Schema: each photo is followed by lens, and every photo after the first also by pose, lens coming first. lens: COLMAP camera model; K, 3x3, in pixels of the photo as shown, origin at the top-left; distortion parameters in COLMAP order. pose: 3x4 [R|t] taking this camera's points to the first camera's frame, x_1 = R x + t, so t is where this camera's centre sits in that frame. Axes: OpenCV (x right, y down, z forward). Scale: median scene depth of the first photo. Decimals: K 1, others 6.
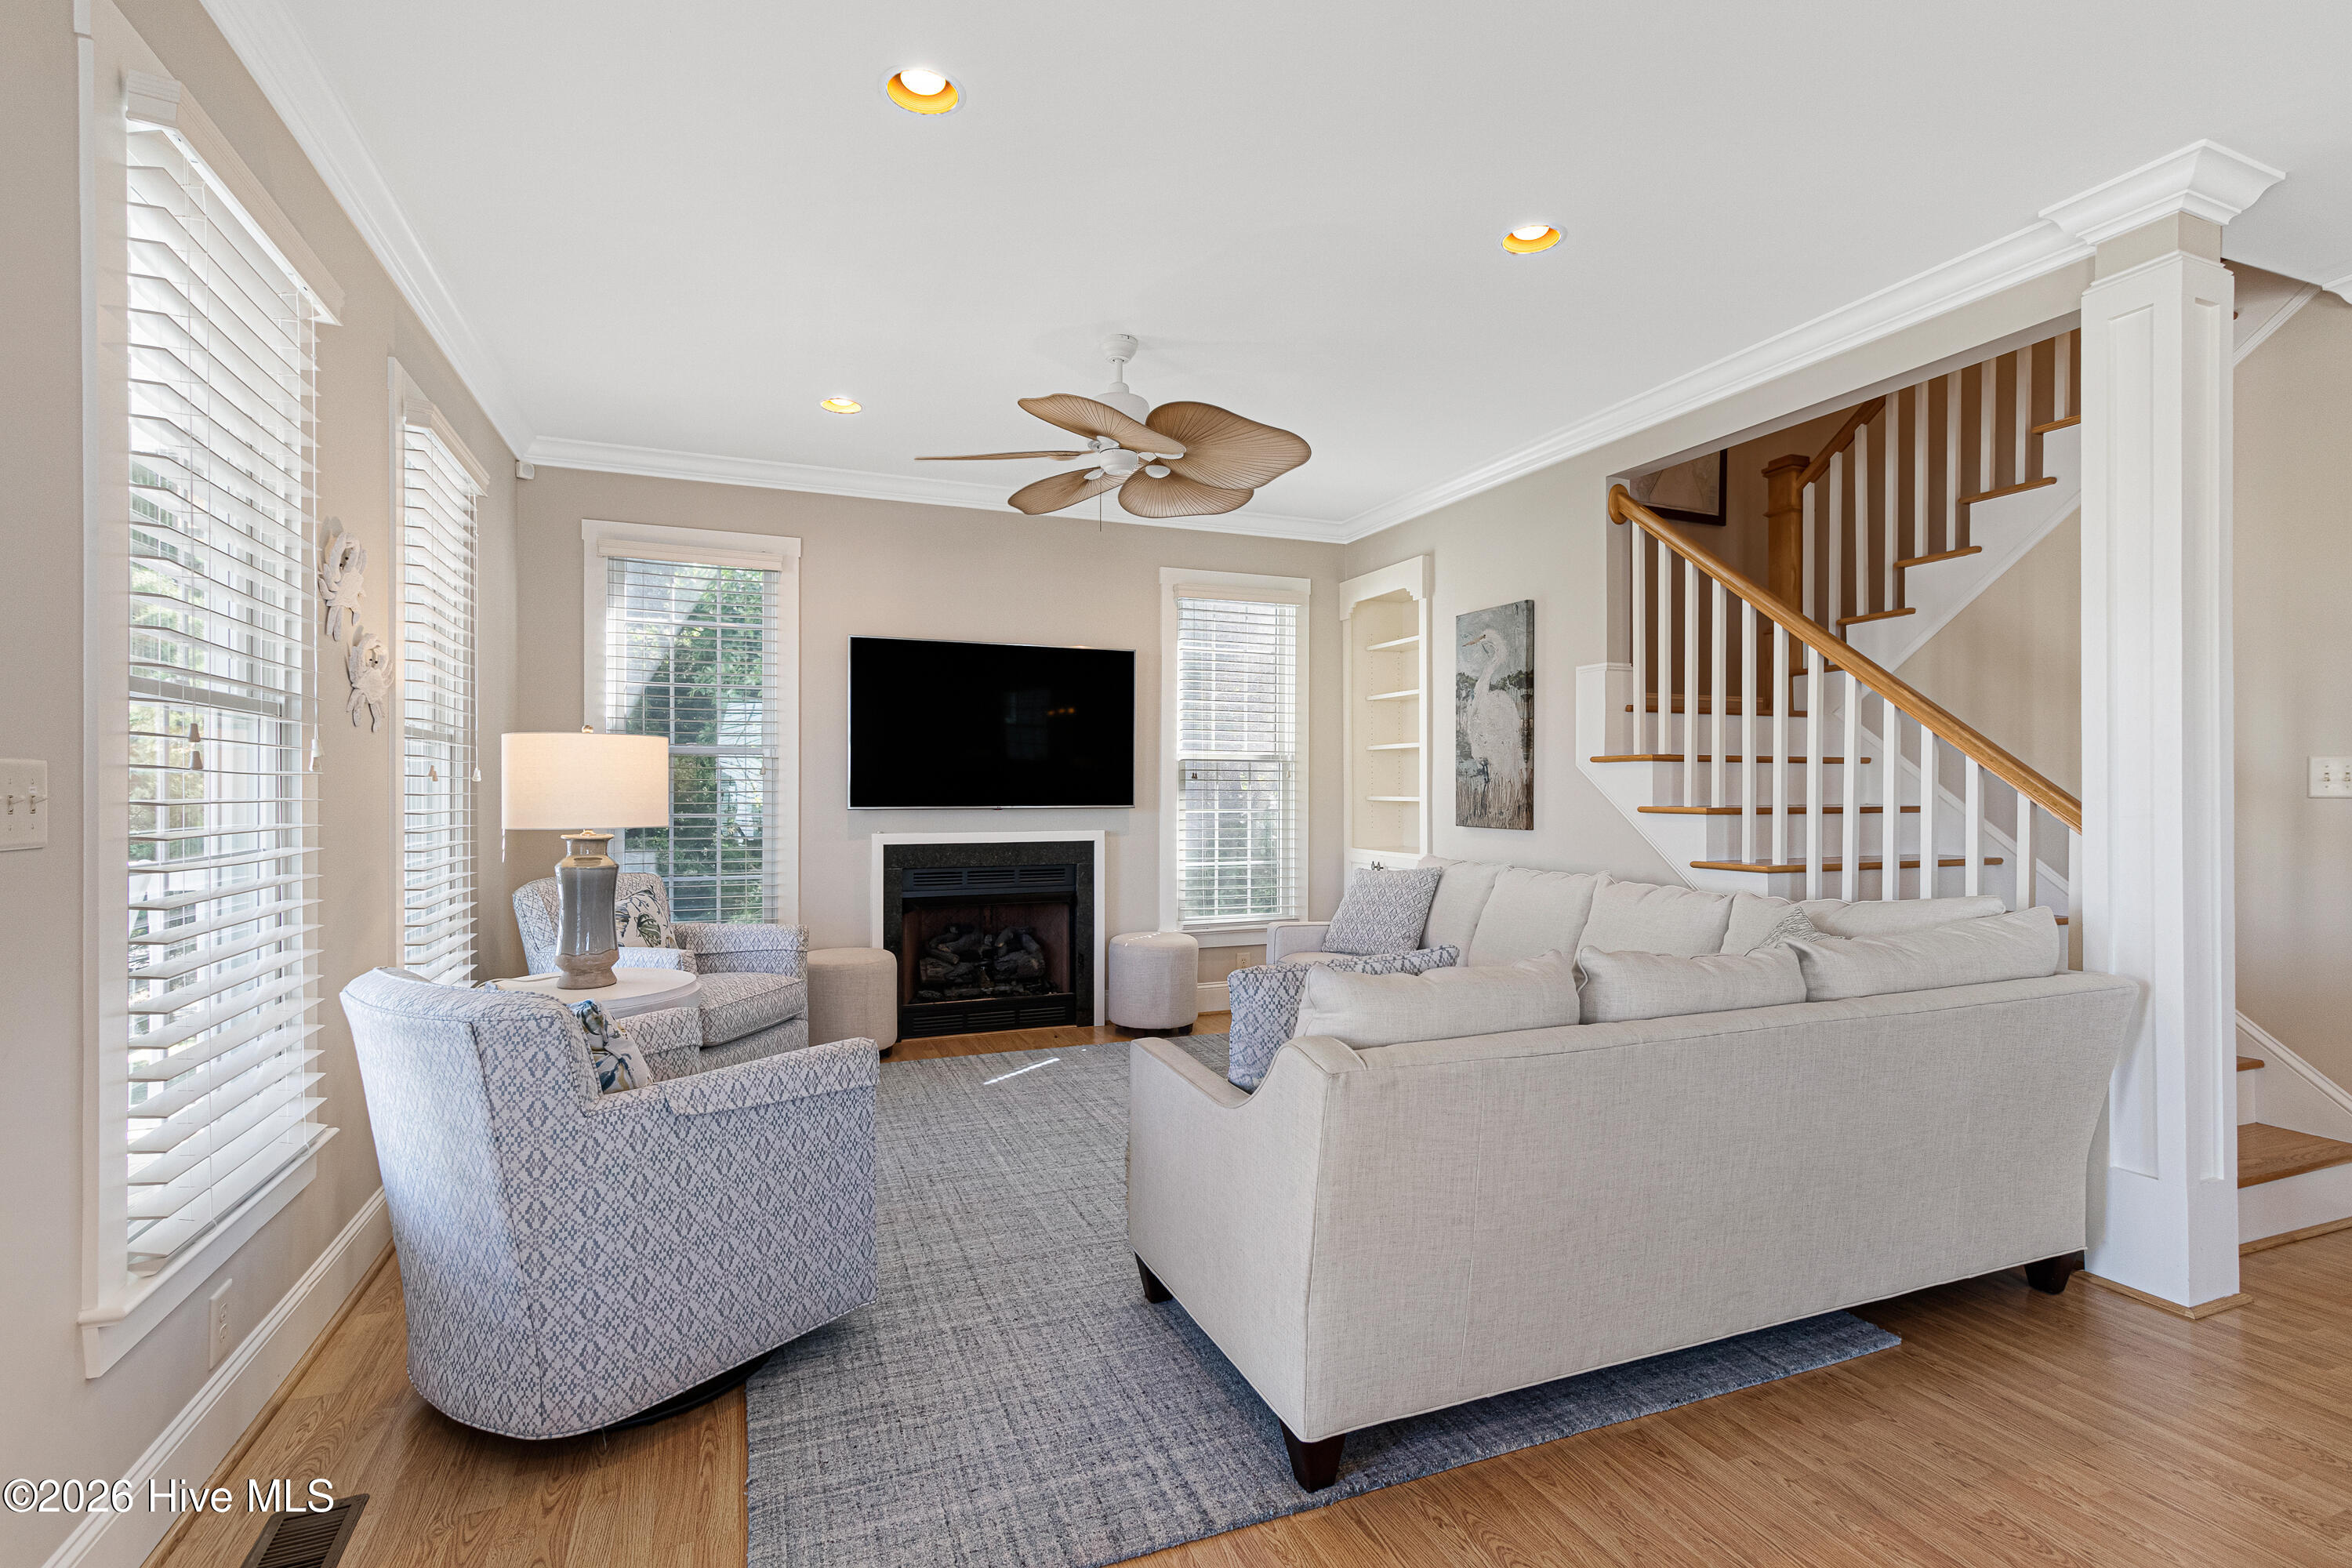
lens RADIAL K [[1113.0, 0, 1308.1], [0, 1113.0, 781.6], [0, 0, 1]] dist [0.004533, 0.002019]
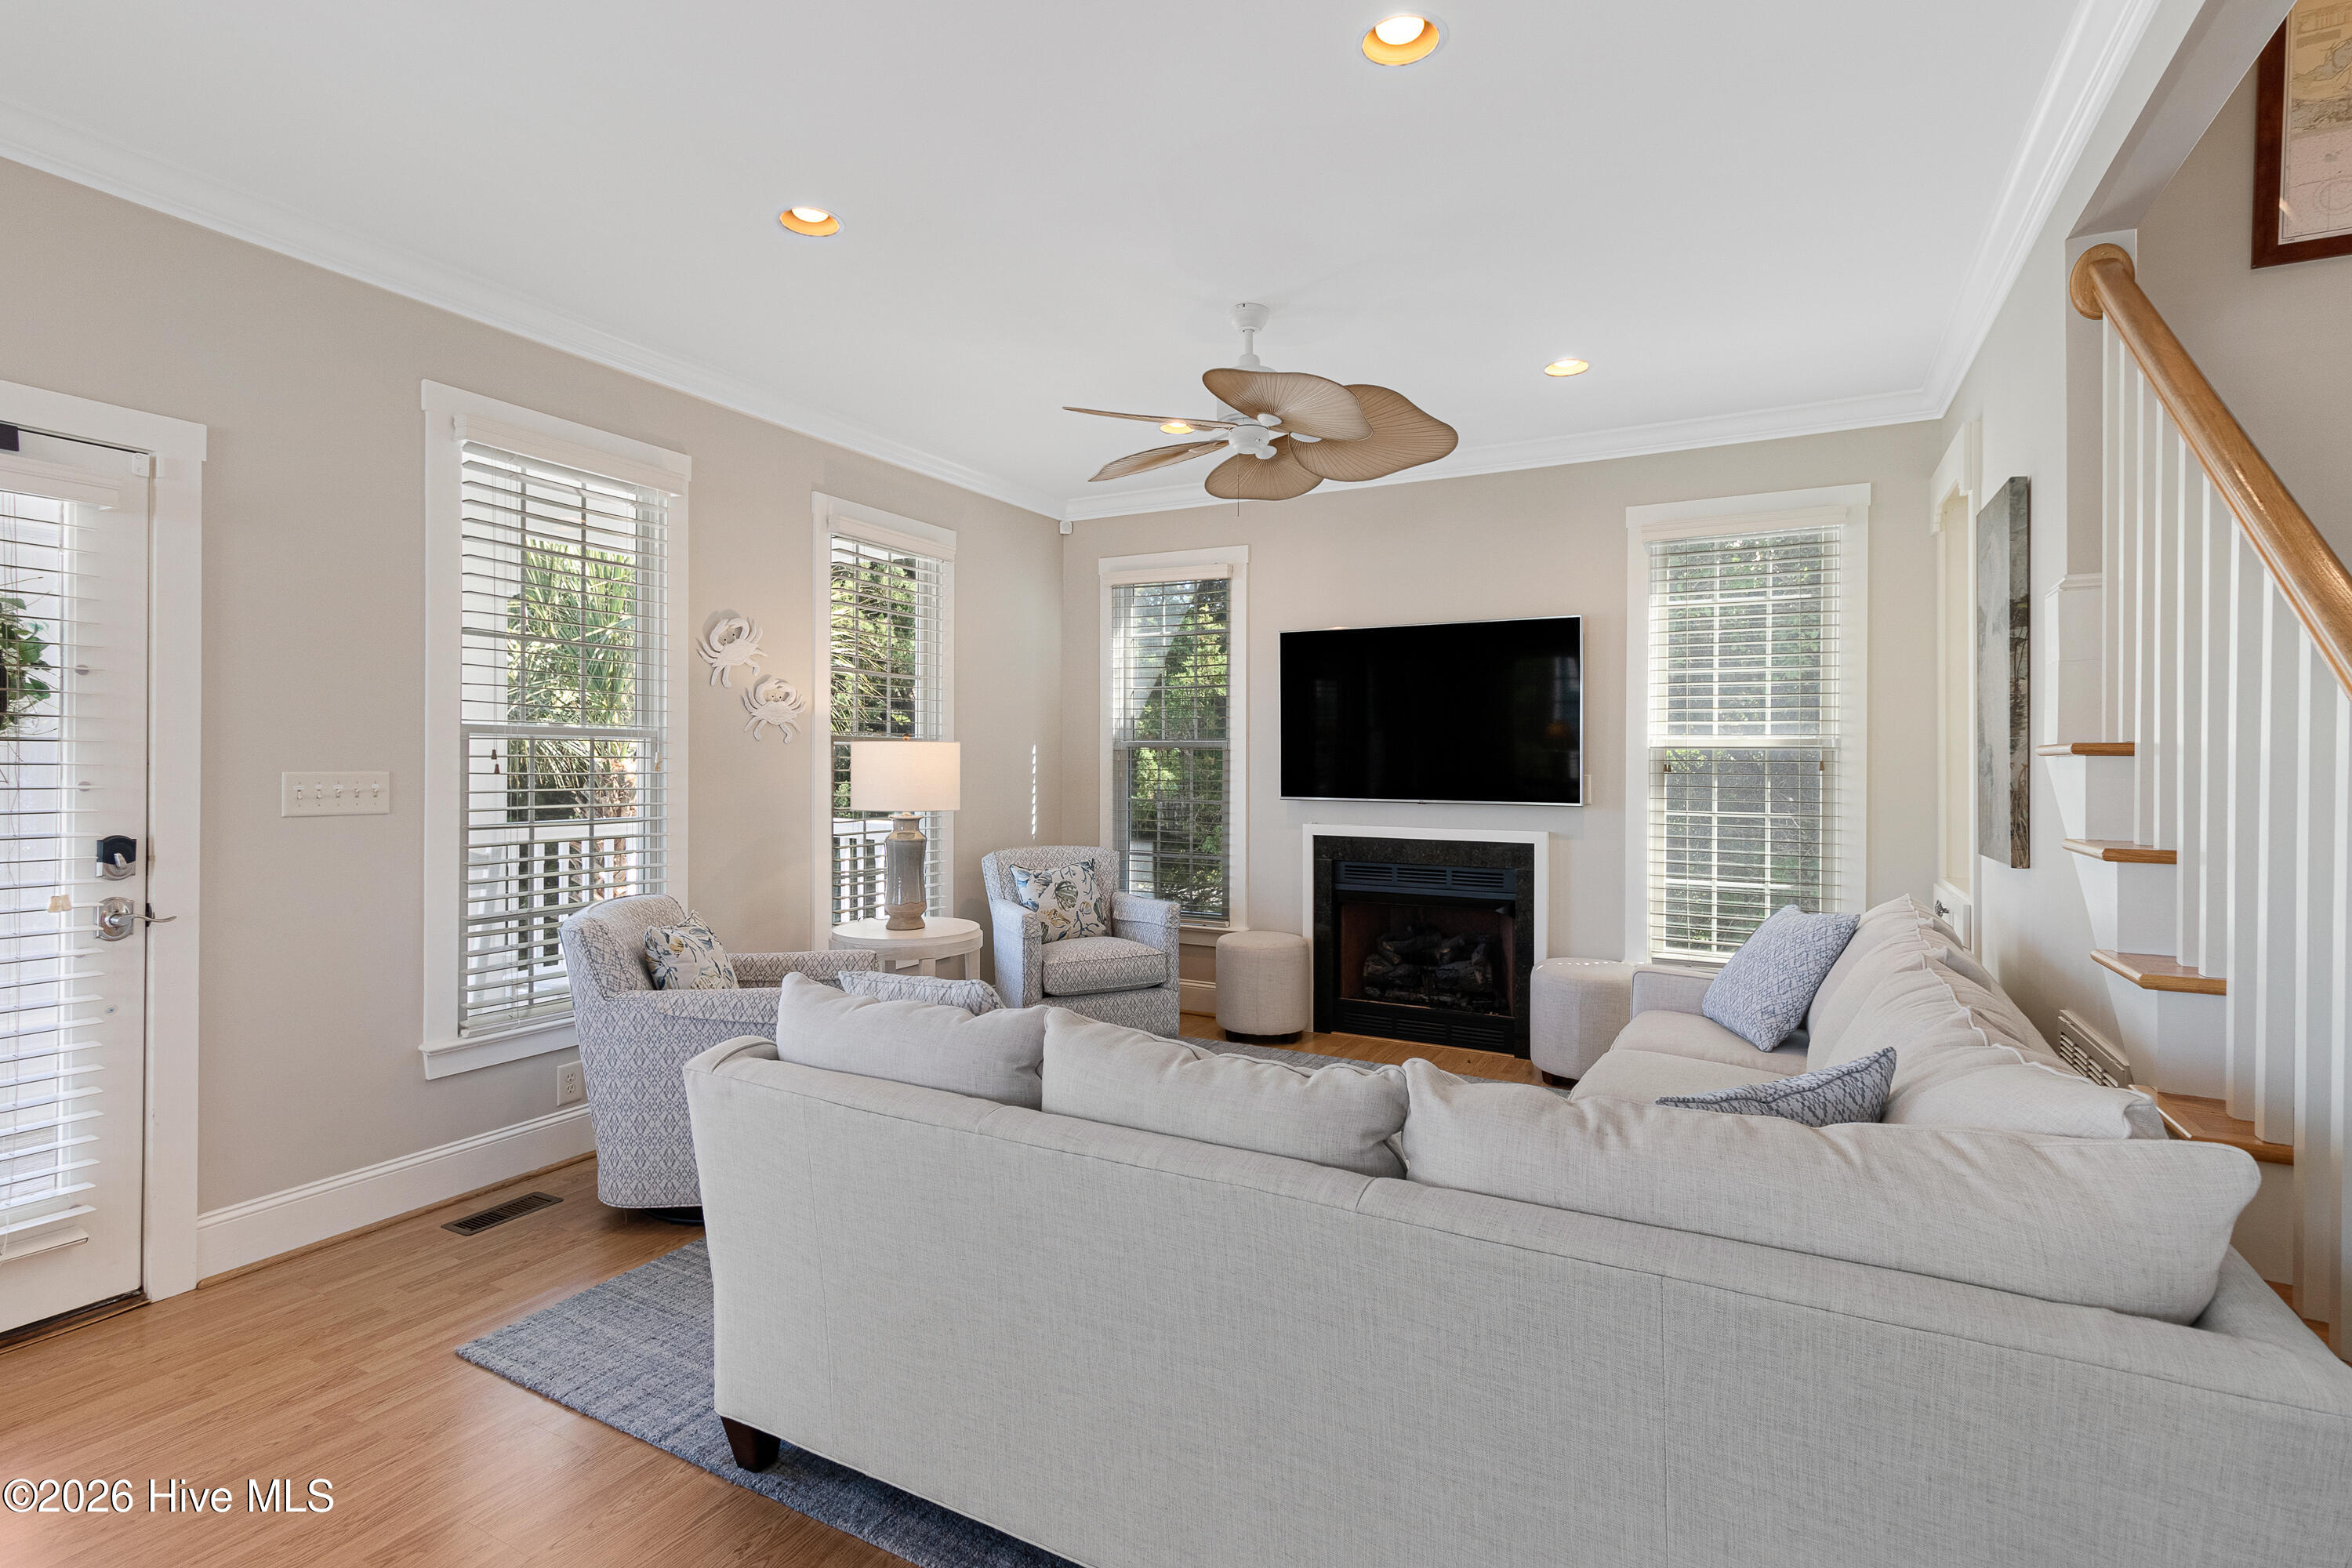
lens RADIAL K [[1165.5, 0, 1058.8], [0, 1165.5, 777.2], [0, 0, 1]] dist [0.018409, 0.000168]
pose [[0.578890, 0.012867, -0.815304, 0.334569], [-0.002188, 0.999896, 0.014226, -0.010143], [0.815403, -0.006451, 0.578858, 0.189583]]
